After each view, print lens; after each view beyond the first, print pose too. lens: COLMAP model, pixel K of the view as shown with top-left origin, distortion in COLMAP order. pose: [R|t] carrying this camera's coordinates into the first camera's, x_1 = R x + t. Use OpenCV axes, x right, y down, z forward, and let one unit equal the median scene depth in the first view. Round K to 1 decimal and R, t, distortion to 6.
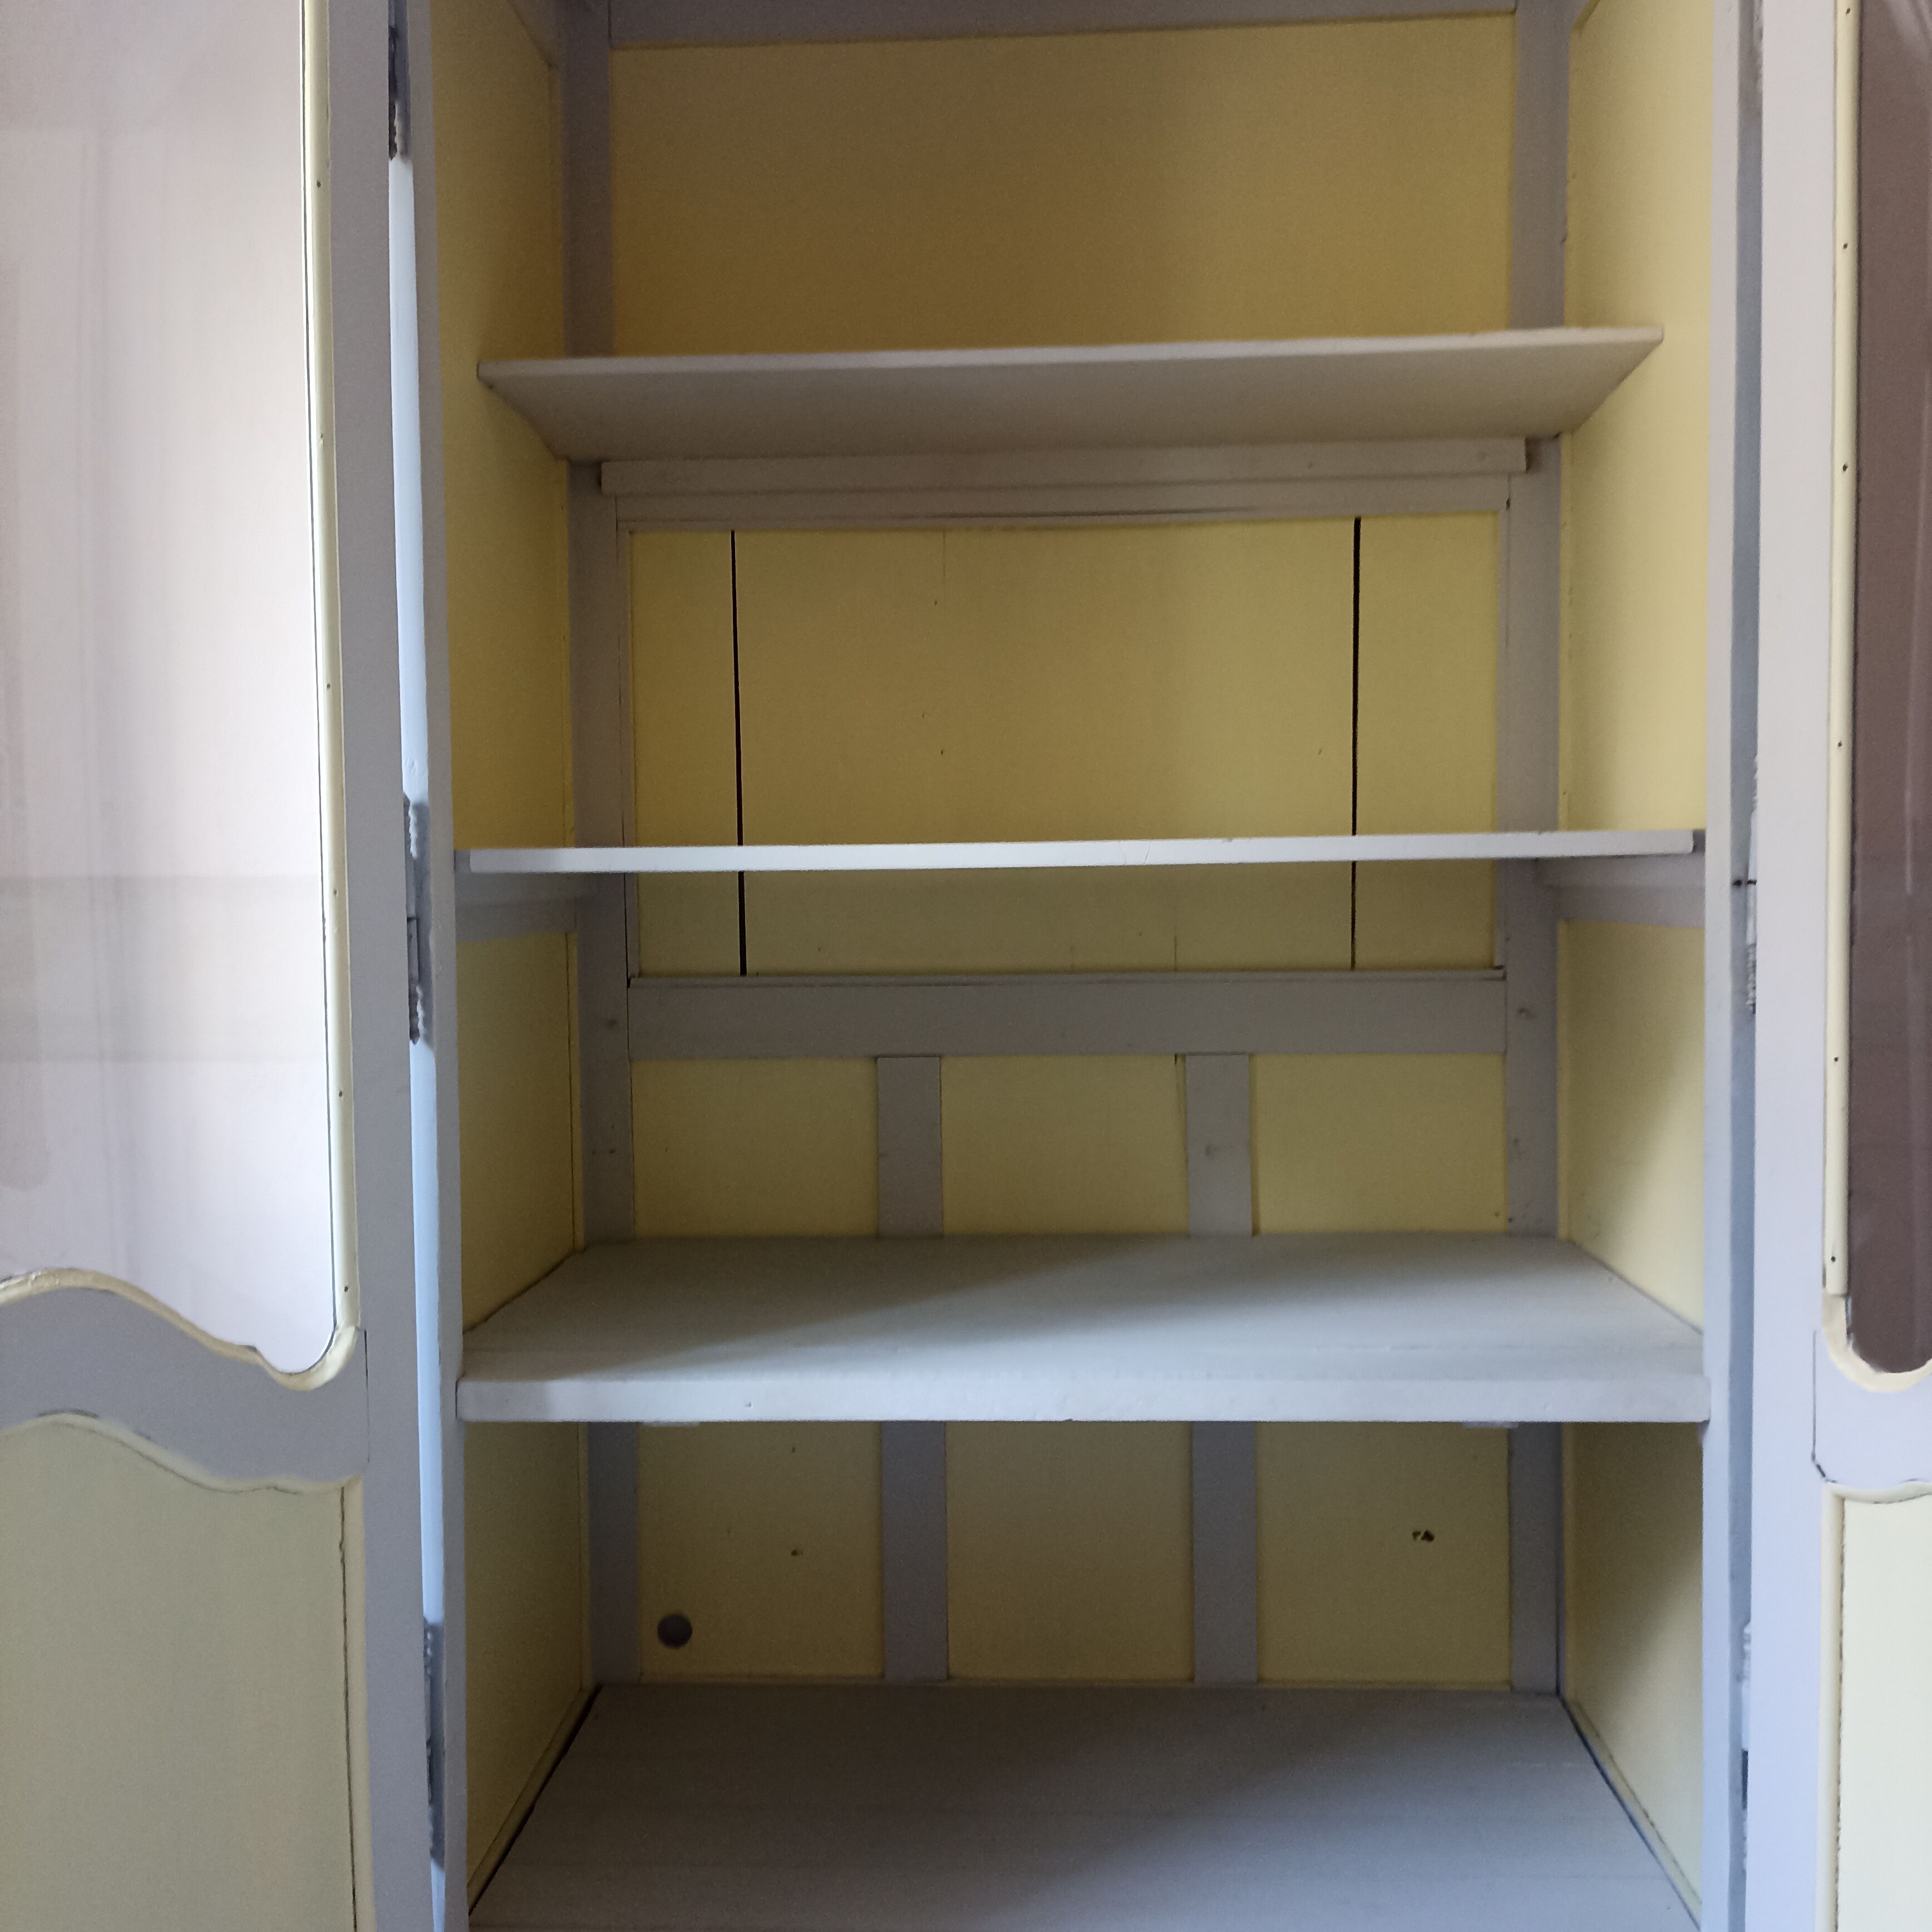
lens RADIAL K [[1905.9, 0, 966.1], [0, 1905.9, 964.7], [0, 0, 1]] dist [0.010490, 0.000000]
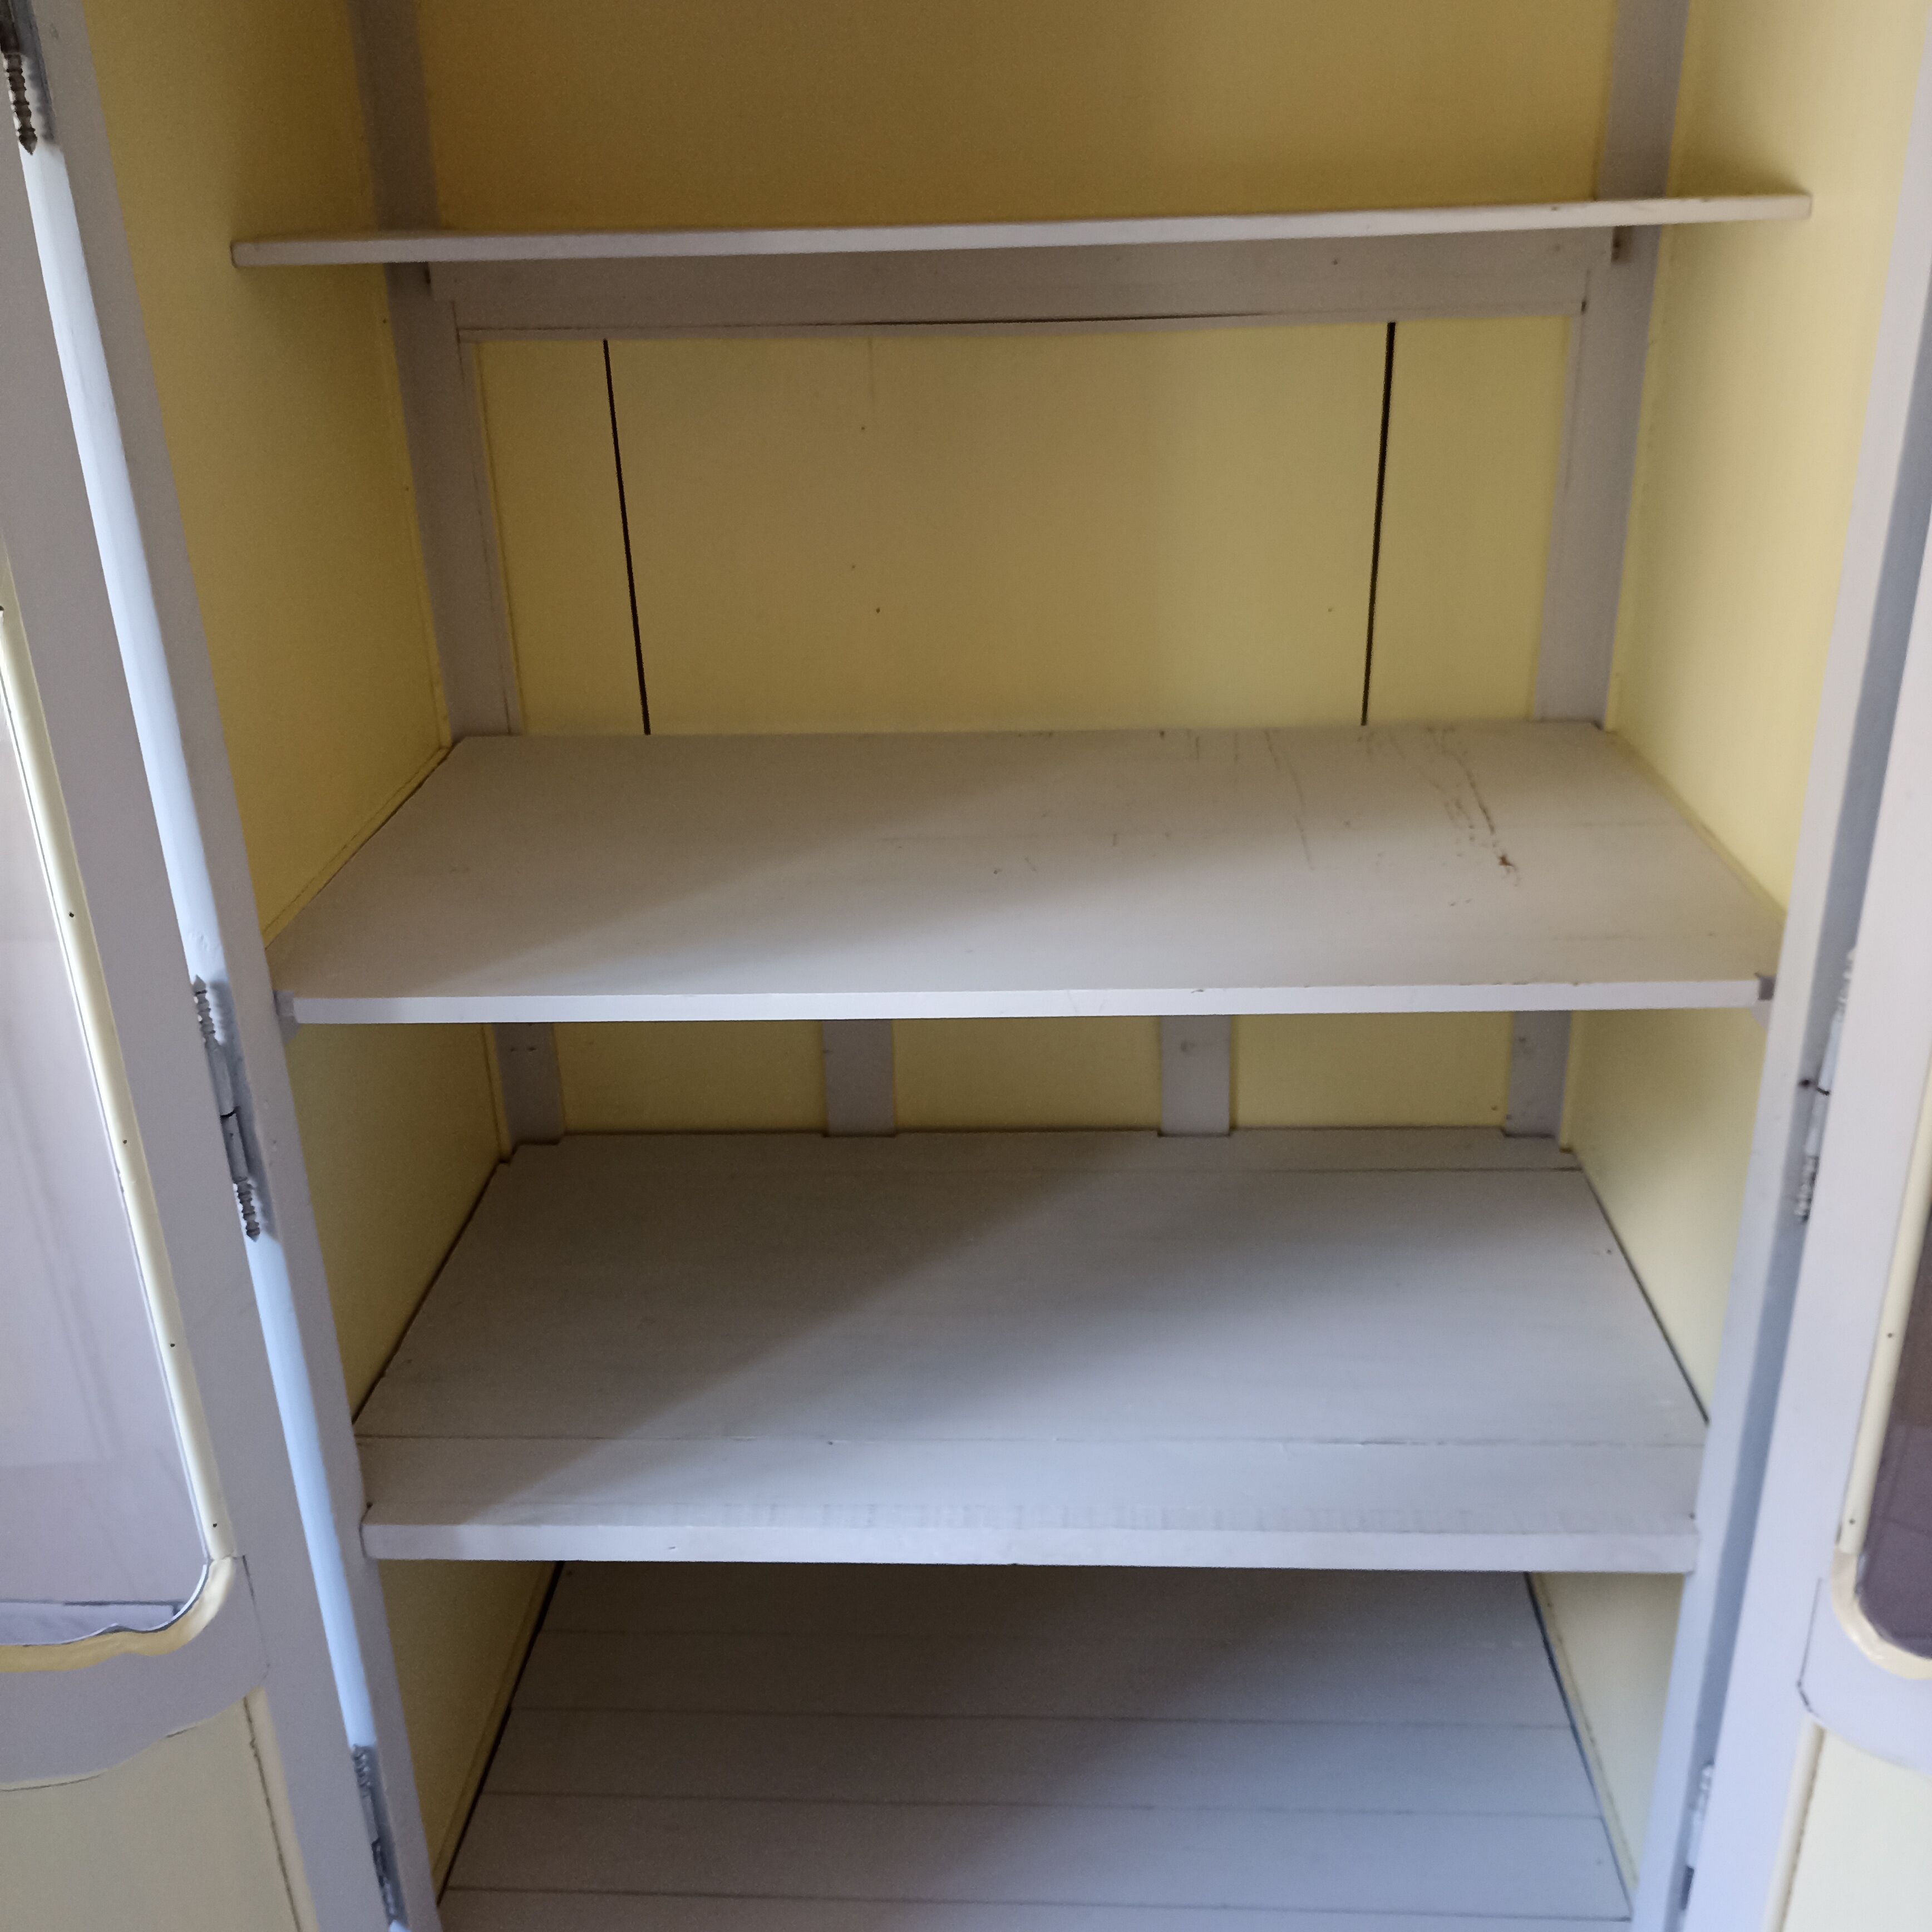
lens RADIAL K [[1905.9, 0, 974.6], [0, 1905.9, 963.5], [0, 0, 1]] dist [0.010490, 0.000000]
pose [[0.999873, -0.015575, -0.003416, 0.042517], [0.015750, 0.931233, 0.364083, -0.379814], [-0.002490, -0.364090, 0.931360, 0.230538]]
